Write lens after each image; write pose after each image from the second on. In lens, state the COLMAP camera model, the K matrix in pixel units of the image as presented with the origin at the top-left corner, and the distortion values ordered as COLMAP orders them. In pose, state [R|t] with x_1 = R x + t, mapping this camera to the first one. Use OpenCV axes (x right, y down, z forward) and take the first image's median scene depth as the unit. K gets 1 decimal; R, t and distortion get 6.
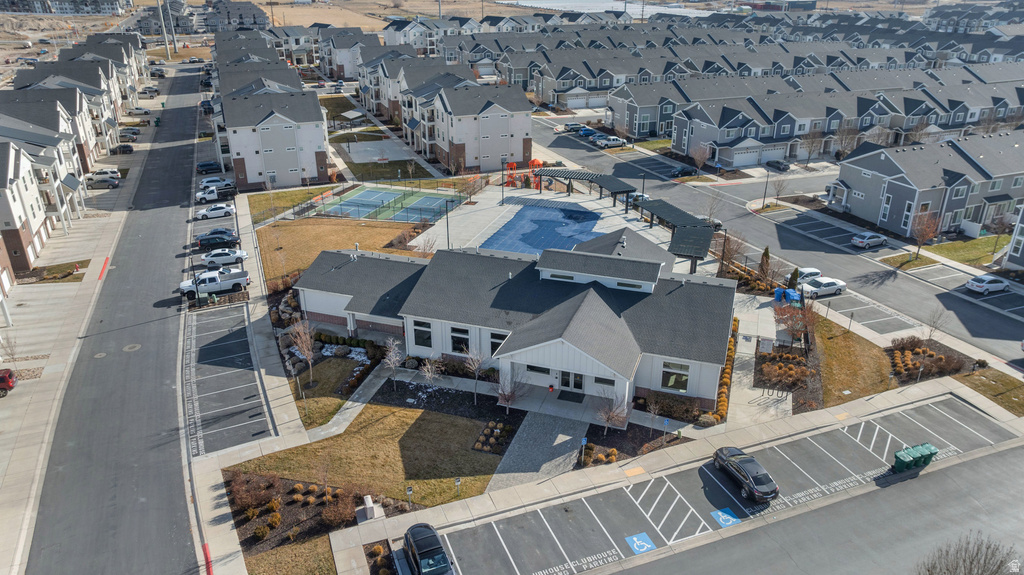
lens RADIAL K [[720.6, 0, 515.7], [0, 720.6, 285.6], [0, 0, 1]] dist [-0.021846, 0.003304]
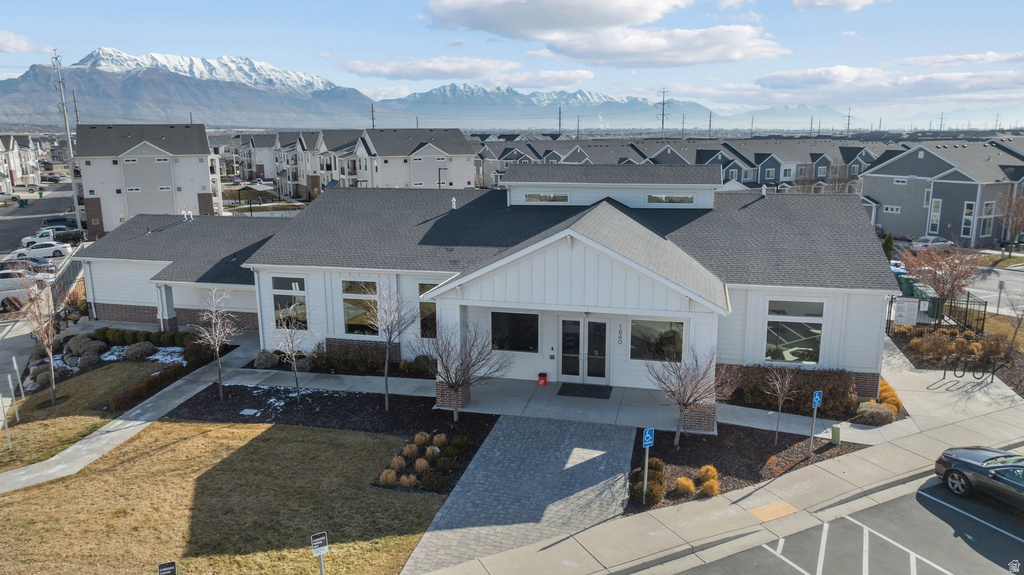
lens RADIAL K [[720.6, 0, 515.7], [0, 720.6, 285.6], [0, 0, 1]] dist [-0.021846, 0.003304]
pose [[0.996065, -0.024543, 0.085158, -0.009838], [0.041548, 0.978071, -0.204088, 0.181013], [-0.078281, 0.206823, 0.975242, 0.505926]]
